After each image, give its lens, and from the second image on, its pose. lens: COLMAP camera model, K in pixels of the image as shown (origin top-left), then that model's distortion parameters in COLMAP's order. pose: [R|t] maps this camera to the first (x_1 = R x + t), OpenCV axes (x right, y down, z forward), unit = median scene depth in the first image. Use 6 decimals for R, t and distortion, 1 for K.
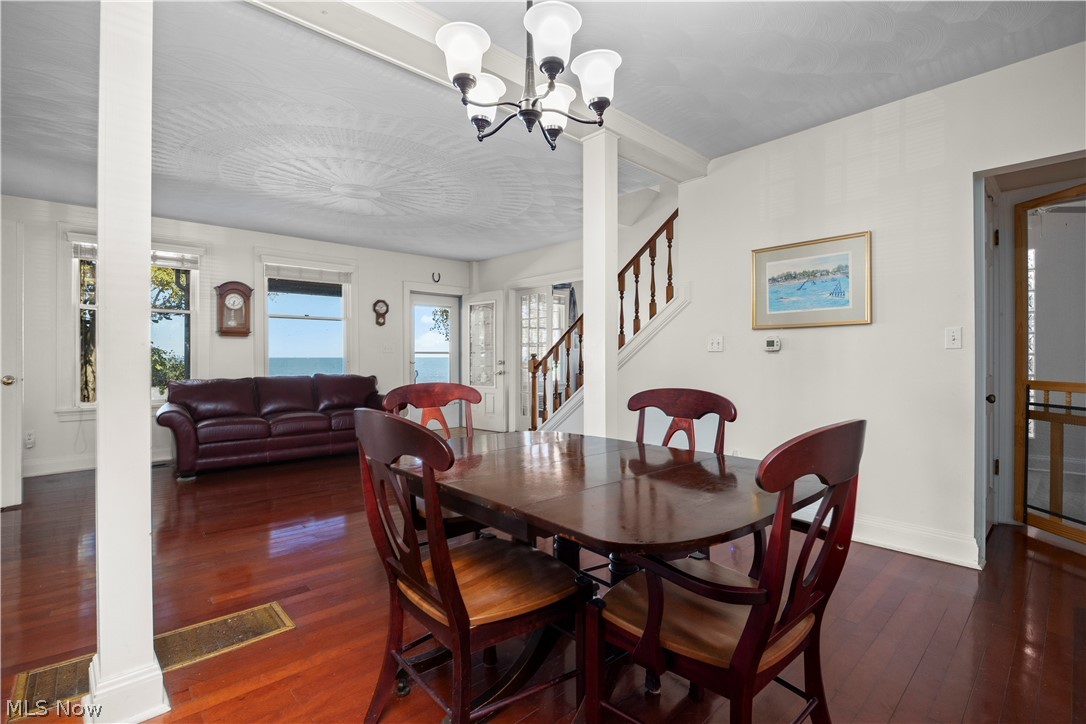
lens RADIAL K [[514.4, 0, 569.0], [0, 514.4, 356.2], [0, 0, 1]] dist [-0.000352, -0.001829]
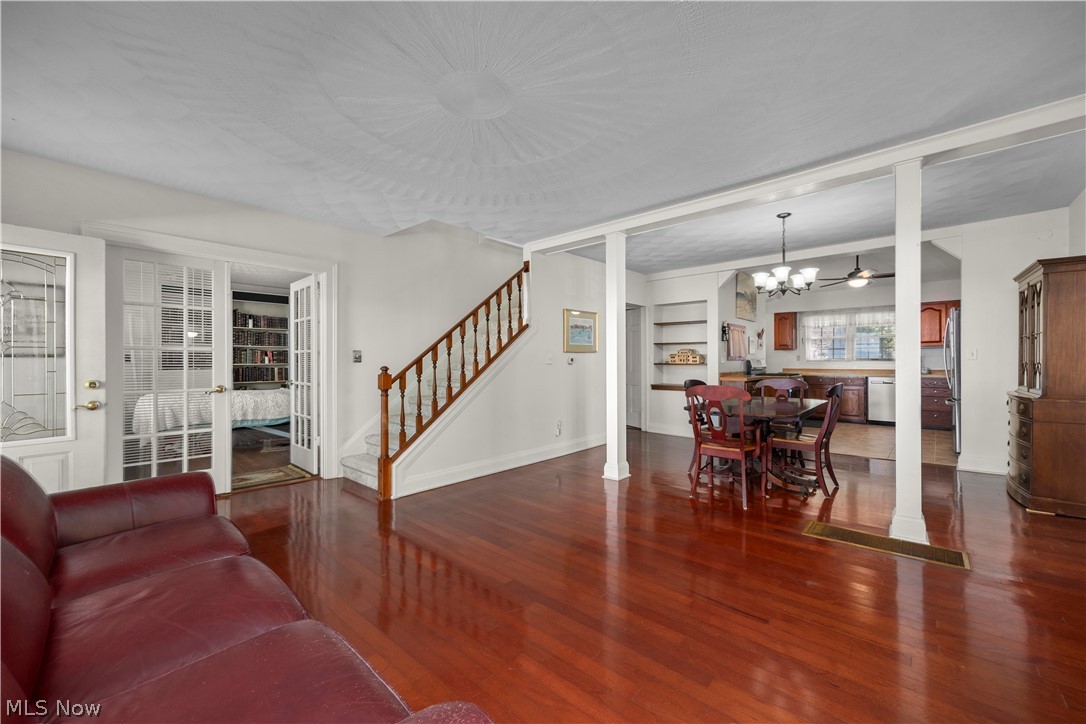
lens RADIAL K [[423.1, 0, 542.8], [0, 423.1, 360.6], [0, 0, 1]] dist [-0.001605, 0.000582]
pose [[-0.086863, 0.000087, 0.996220, -0.717076], [-0.000517, 1.000000, -0.000132, -0.013508], [-0.996220, -0.000526, -0.086863, 0.767460]]
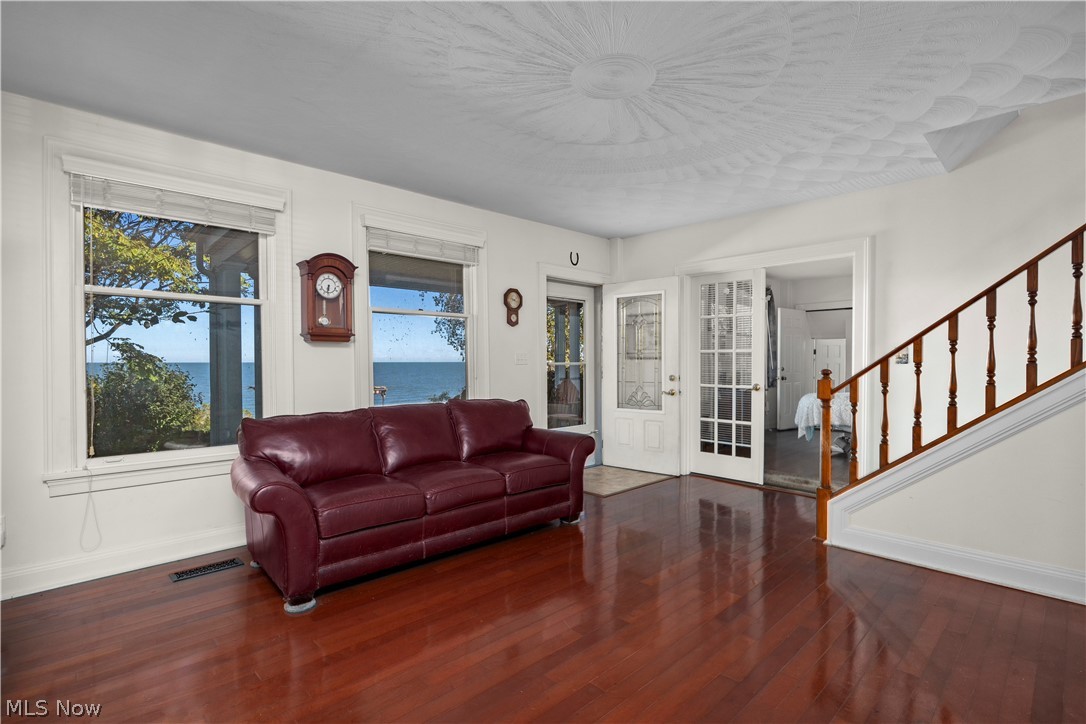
lens RADIAL K [[514.4, 0, 549.2], [0, 514.4, 363.7], [0, 0, 1]] dist [-0.000352, -0.001829]
pose [[0.999505, -0.000972, 0.031454, -0.403411], [0.000754, 0.999976, 0.006959, -0.015819], [-0.031460, -0.006932, 0.999481, 0.365790]]
